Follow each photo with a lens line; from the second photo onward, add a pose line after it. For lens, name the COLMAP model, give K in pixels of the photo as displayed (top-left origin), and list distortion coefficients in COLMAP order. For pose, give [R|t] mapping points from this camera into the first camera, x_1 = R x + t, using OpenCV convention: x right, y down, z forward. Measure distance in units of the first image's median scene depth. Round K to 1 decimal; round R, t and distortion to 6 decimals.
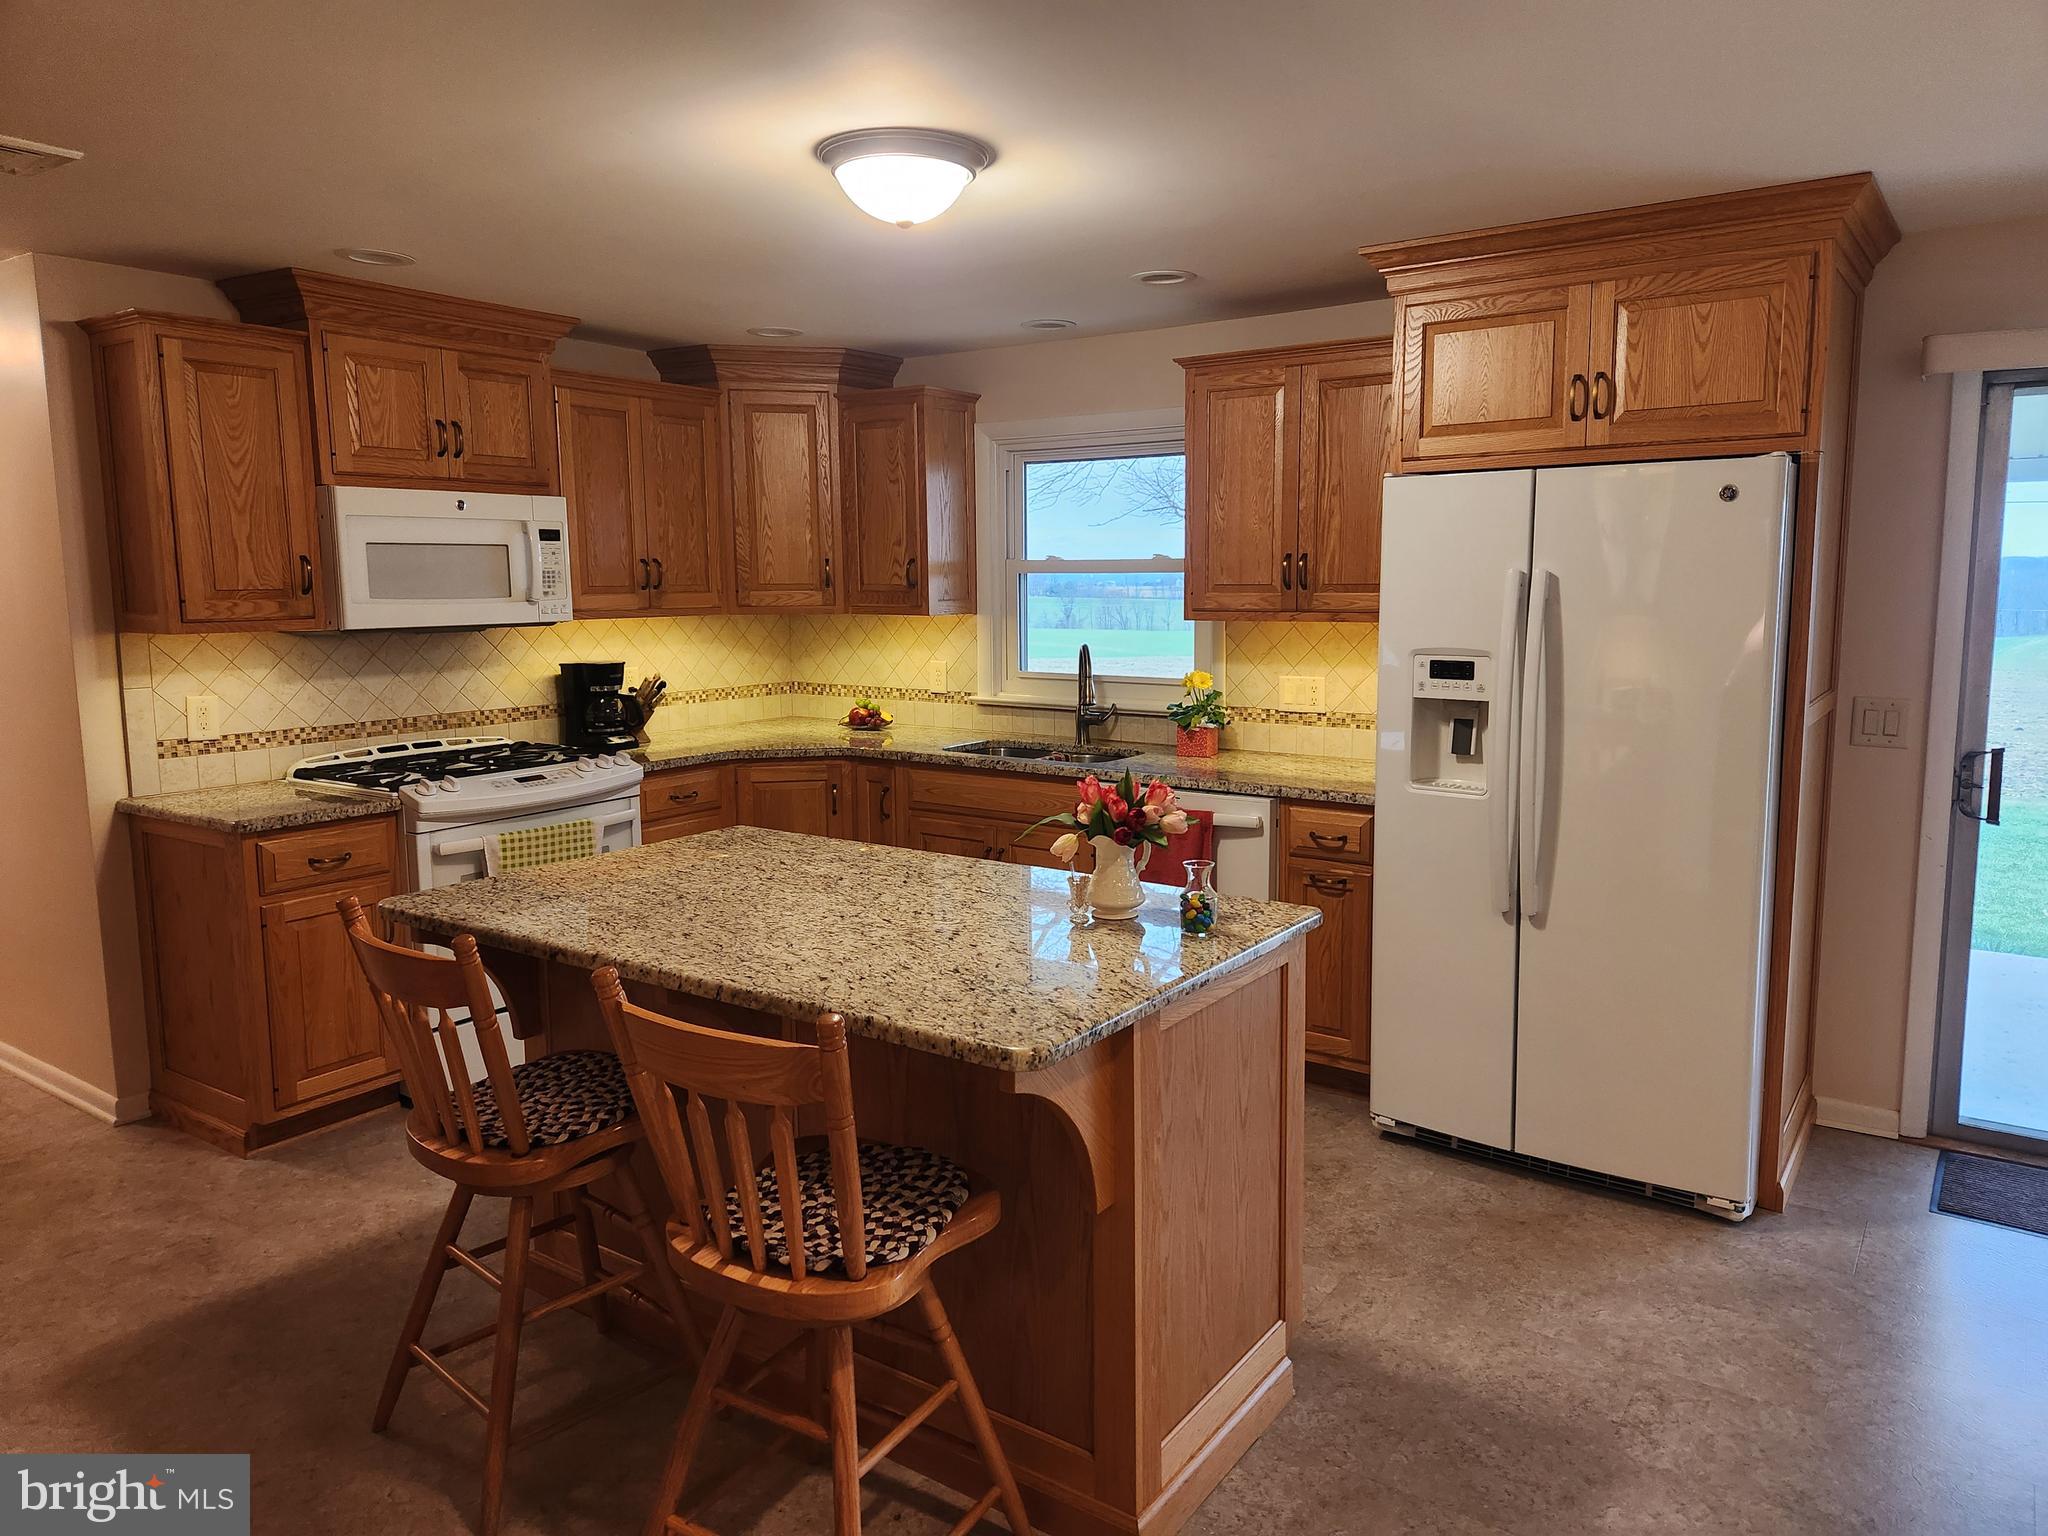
lens RADIAL K [[1371.6, 0, 1059.1], [0, 1371.6, 740.3], [0, 0, 1]] dist [0.072543, -0.066694]
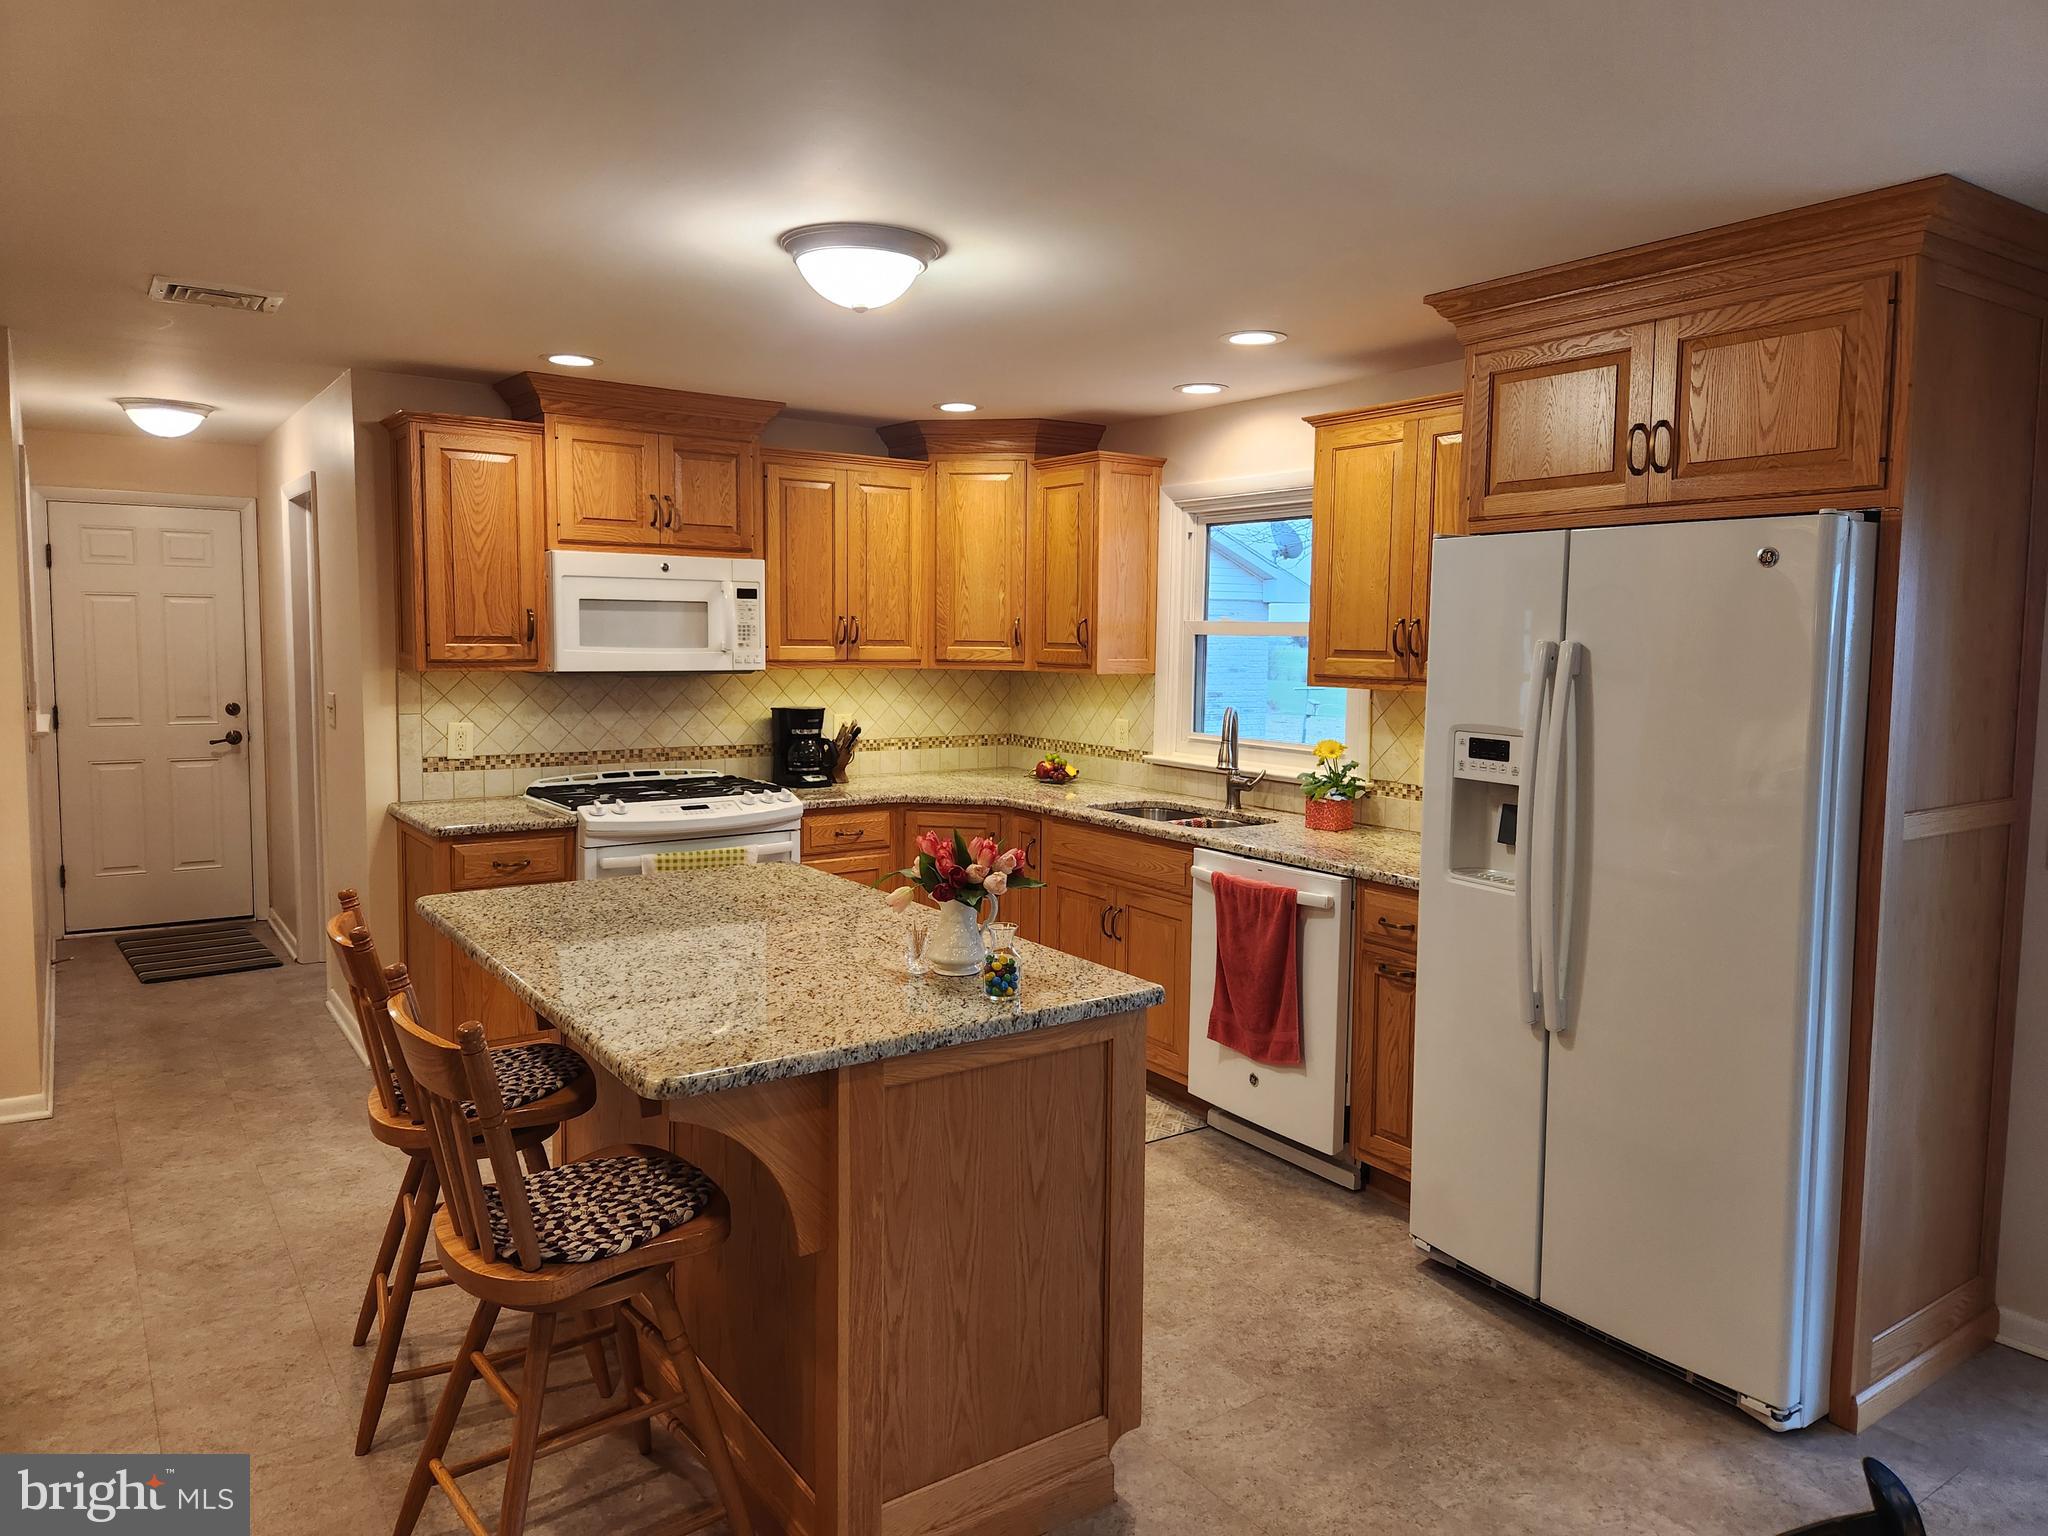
lens RADIAL K [[1371.6, 0, 1034.9], [0, 1371.6, 737.9], [0, 0, 1]] dist [0.072543, -0.066694]
pose [[0.936939, 0.045905, -0.346465, 0.280132], [-0.061166, 0.997574, -0.033236, -0.009046], [0.344099, 0.052332, 0.937474, 0.040577]]
